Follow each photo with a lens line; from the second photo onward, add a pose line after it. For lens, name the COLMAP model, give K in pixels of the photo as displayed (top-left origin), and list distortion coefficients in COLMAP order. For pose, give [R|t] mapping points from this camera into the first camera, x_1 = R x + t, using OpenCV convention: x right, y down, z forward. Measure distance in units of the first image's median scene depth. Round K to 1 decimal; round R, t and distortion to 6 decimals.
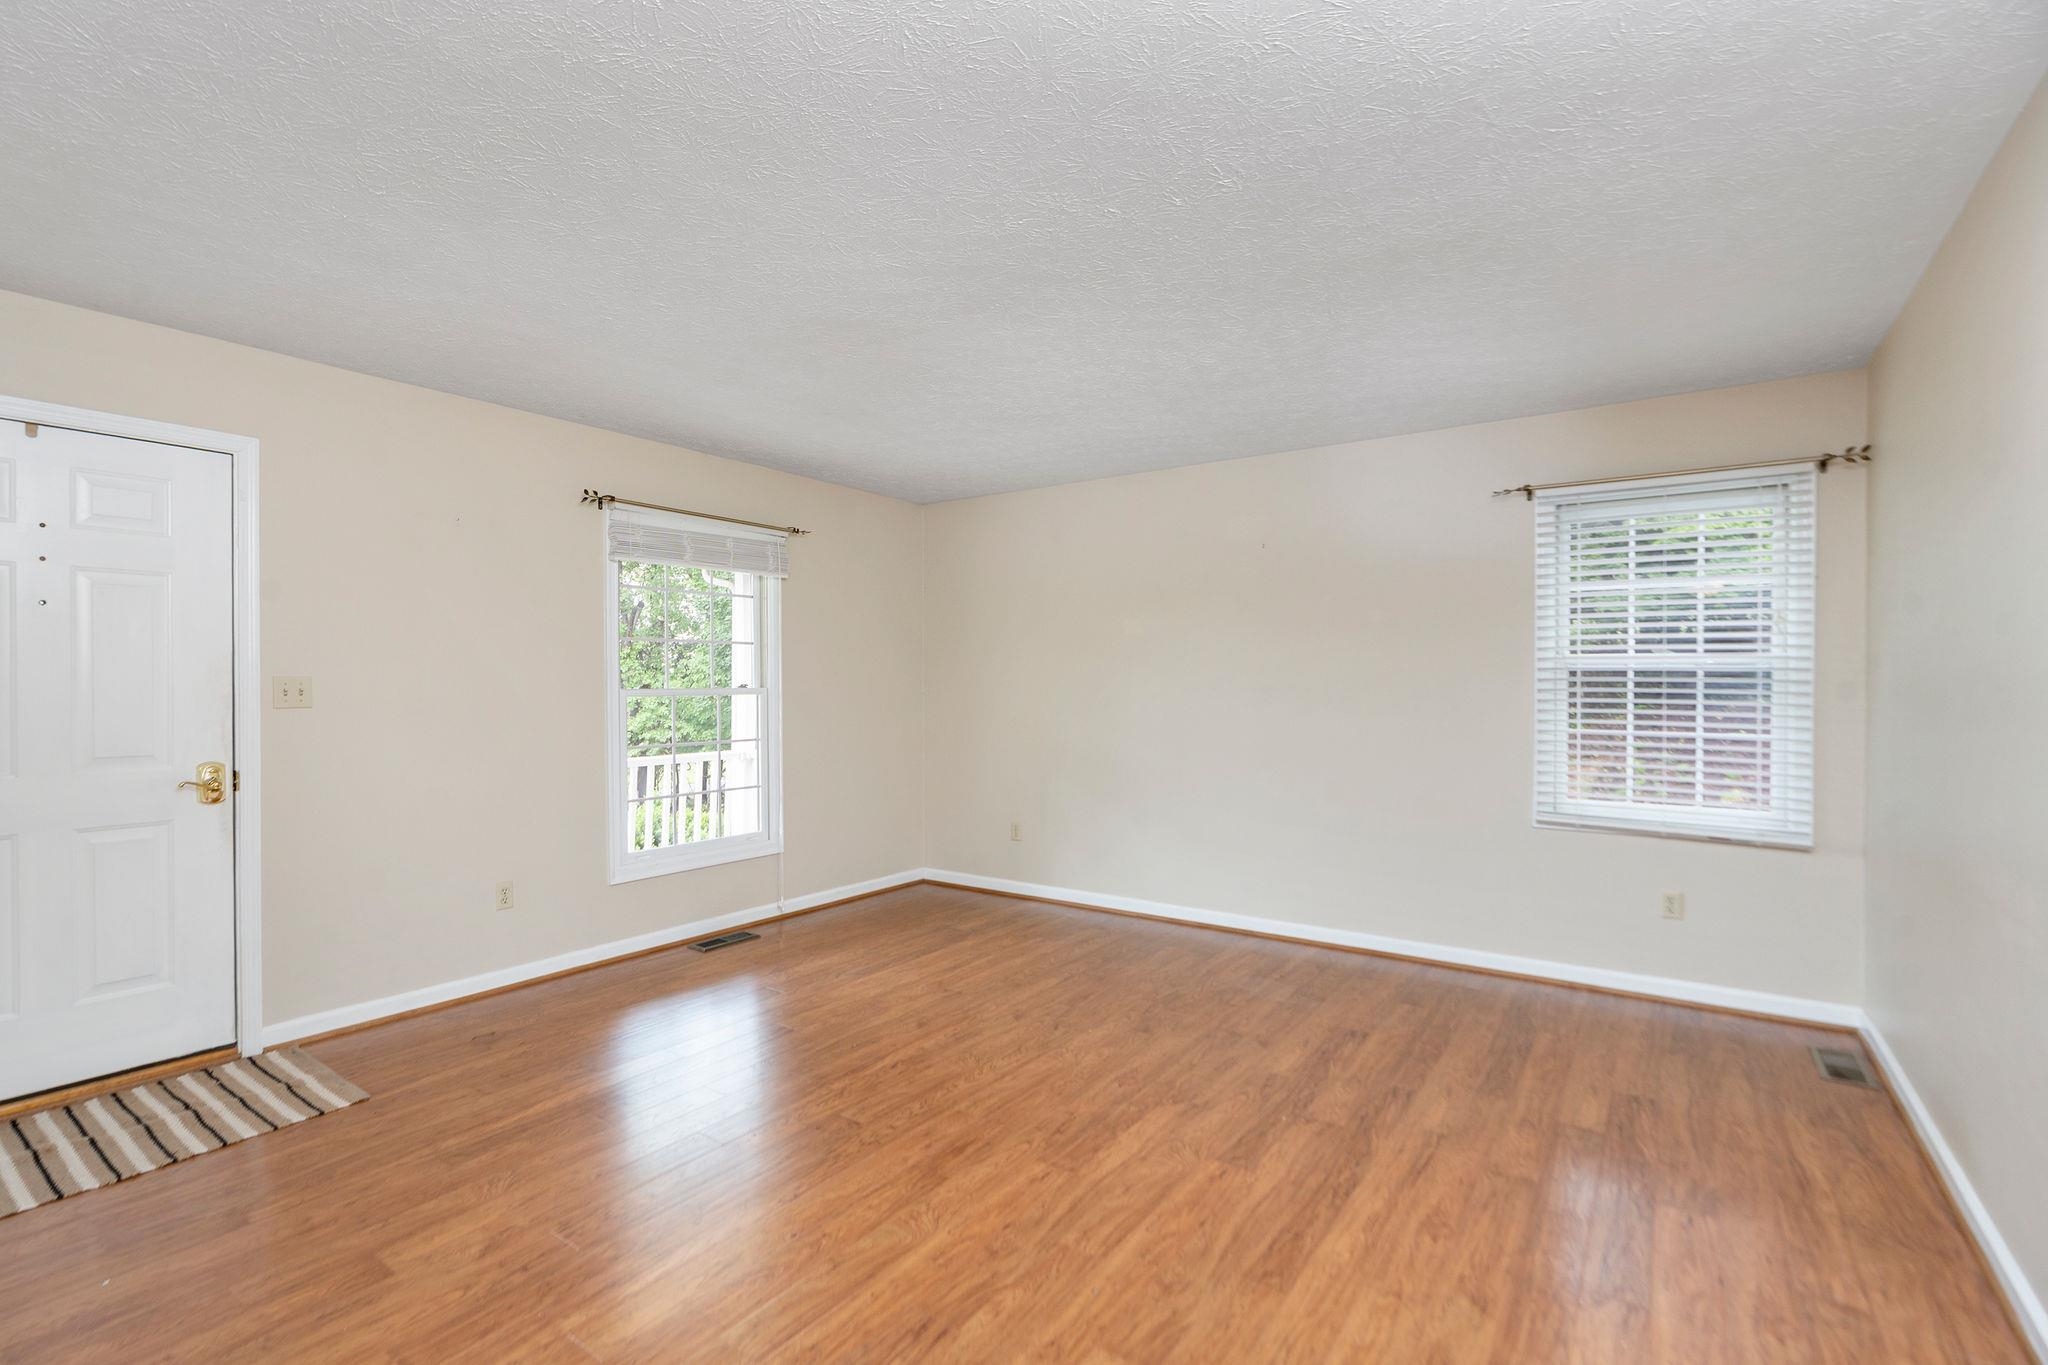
lens RADIAL K [[935.6, 0, 1001.8], [0, 935.6, 671.4], [0, 0, 1]] dist [-0.002408, -0.000630]
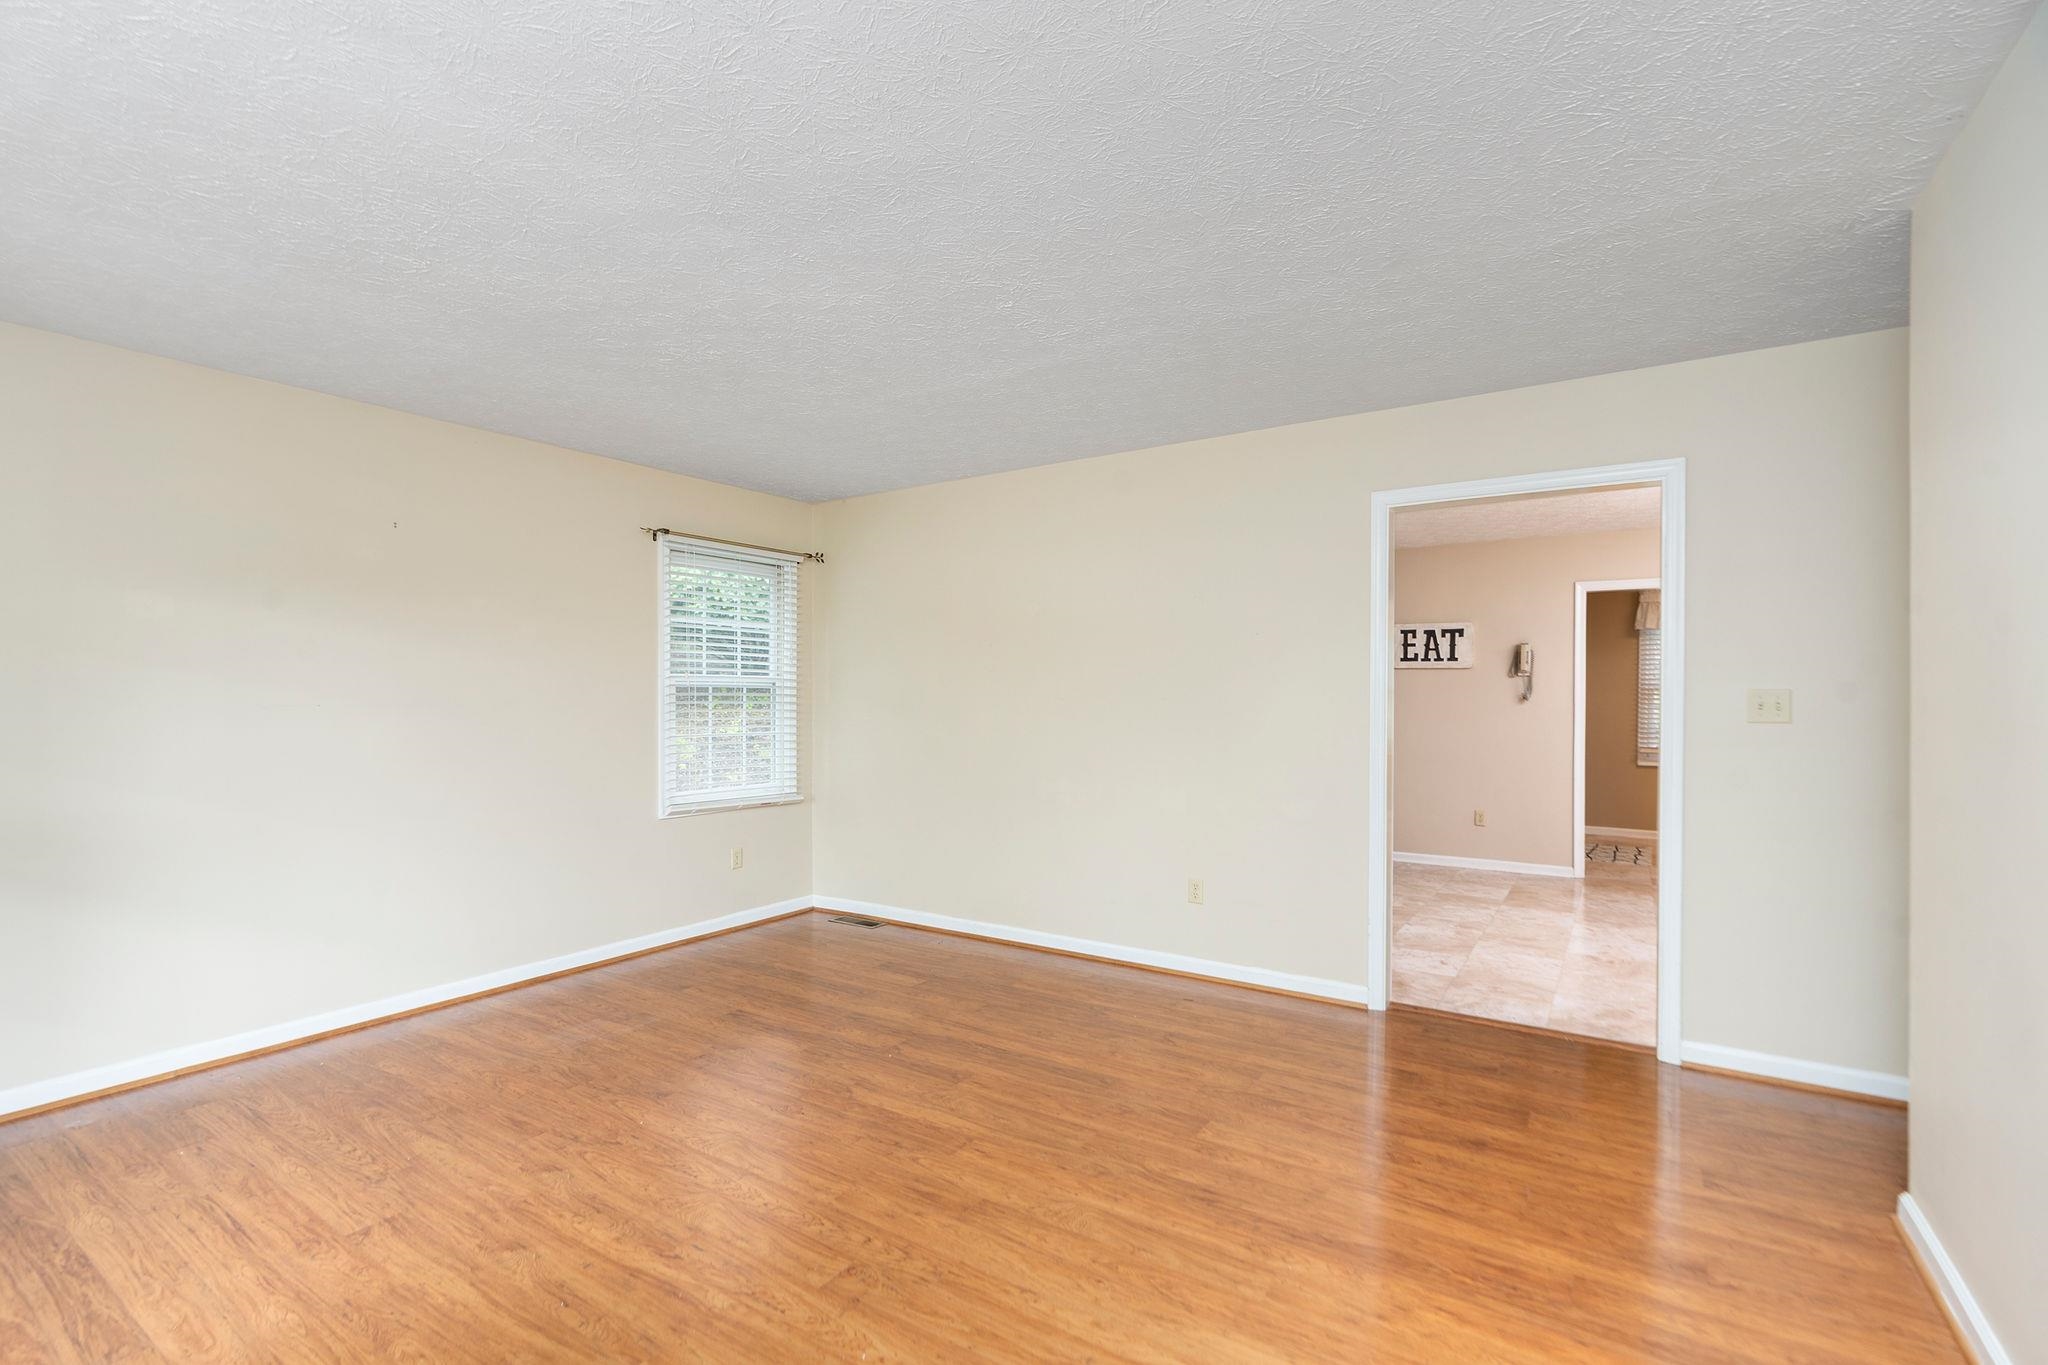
lens RADIAL K [[935.2, 0, 1010.6], [0, 935.2, 697.5], [0, 0, 1]] dist [-0.002709, -0.000307]
pose [[-0.026512, -0.004088, 0.999640, -0.752952], [-0.010023, 0.999942, 0.003824, 0.005024], [-0.999598, -0.009918, -0.026551, 0.723222]]
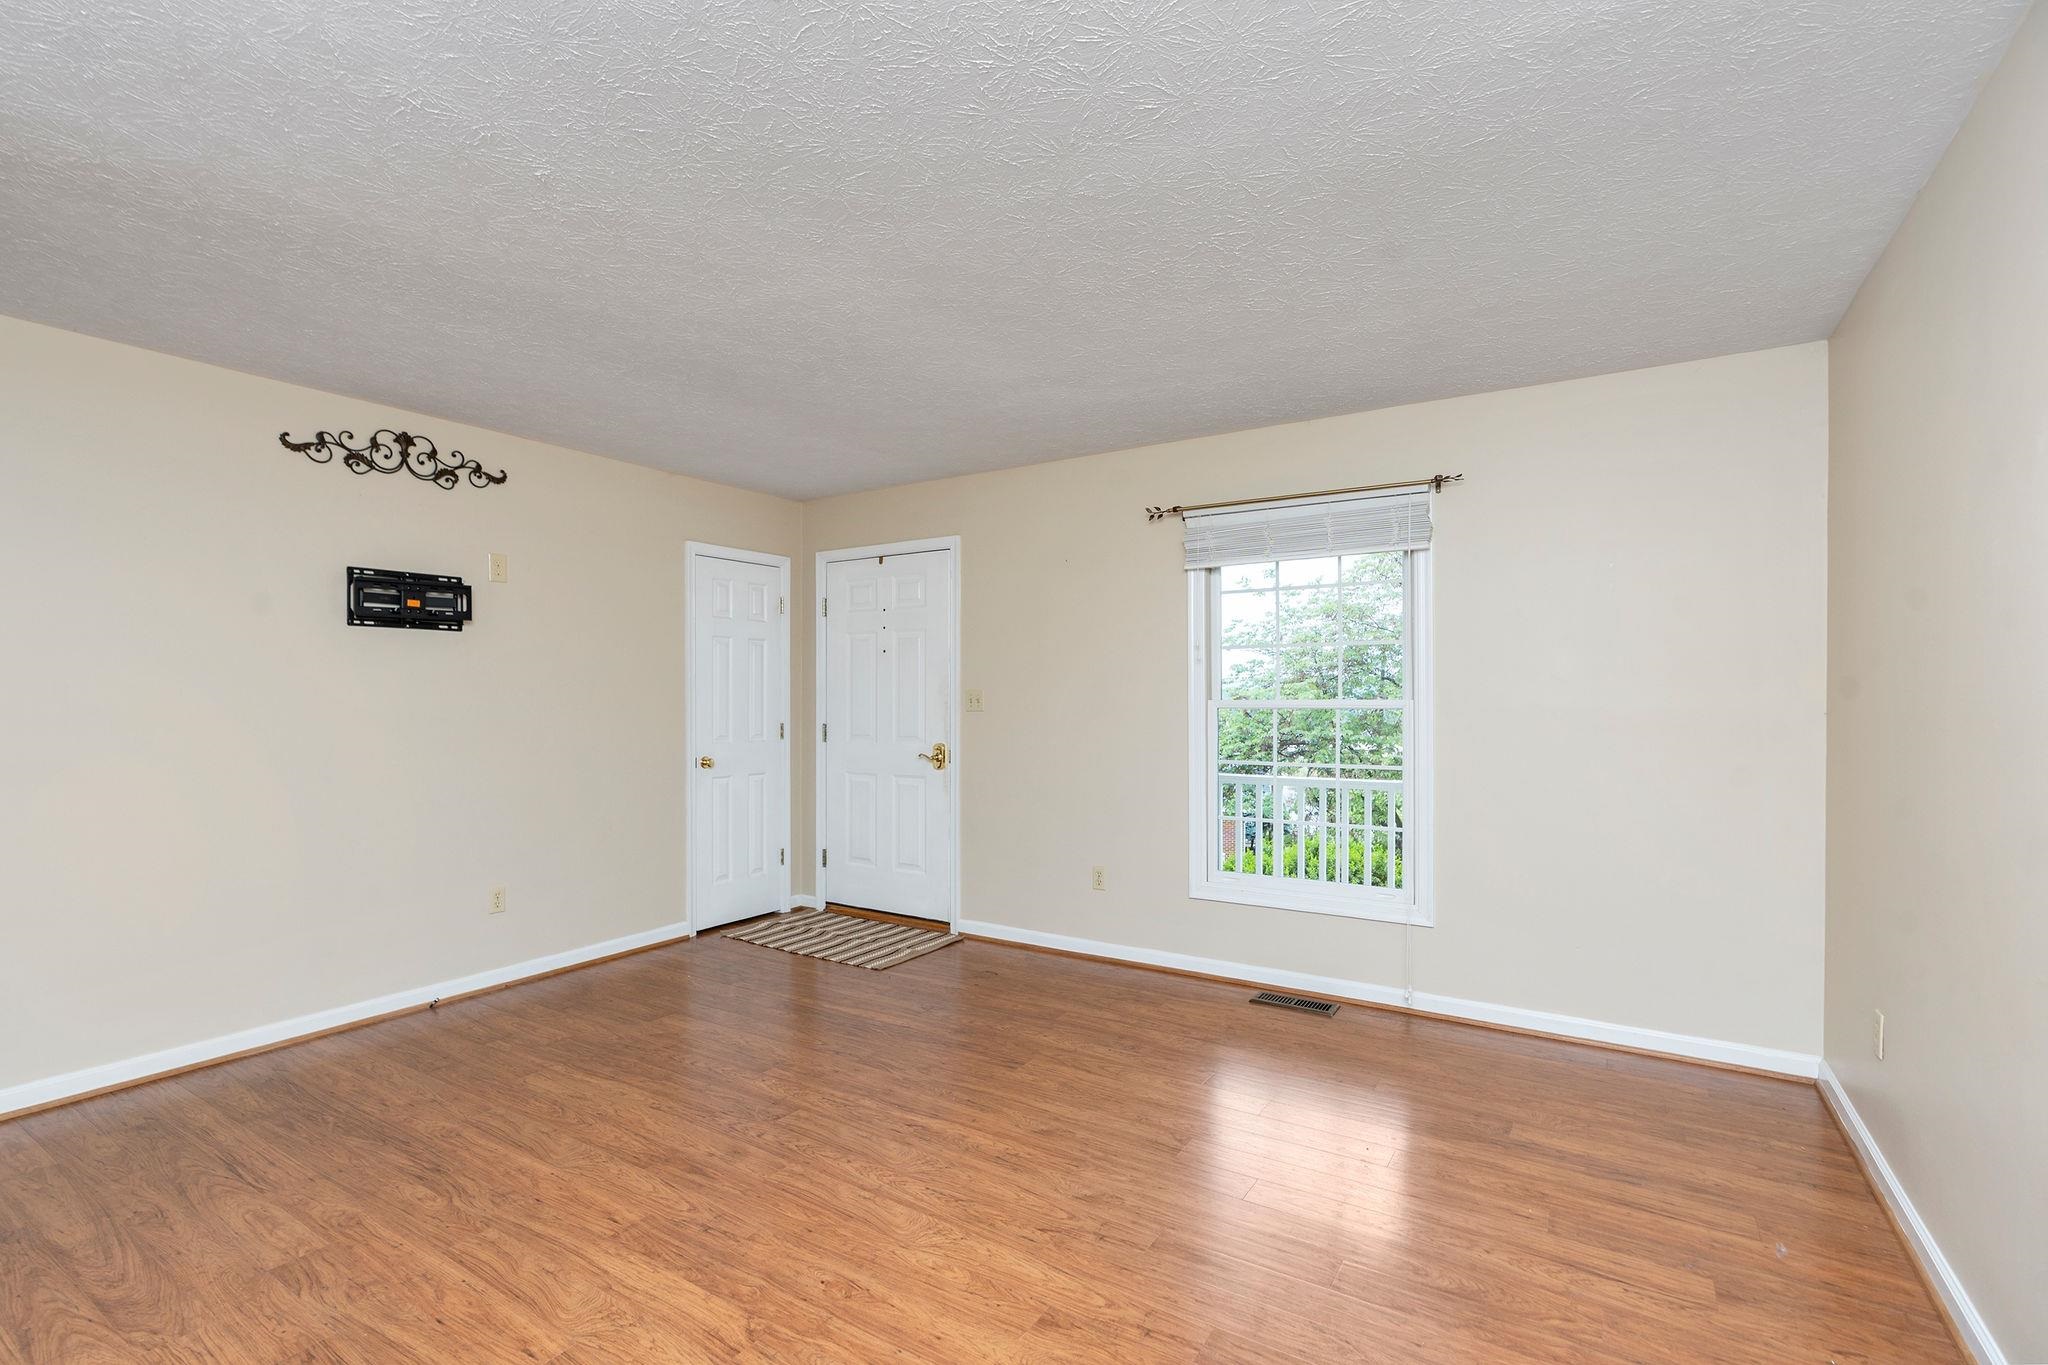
lens RADIAL K [[935.2, 0, 1010.6], [0, 935.2, 697.5], [0, 0, 1]] dist [-0.002709, -0.000307]
pose [[0.046845, 0.004221, -0.998893, 0.727008], [0.015488, 0.999868, 0.004951, 0.010093], [0.998782, -0.015703, 0.046773, 0.988241]]
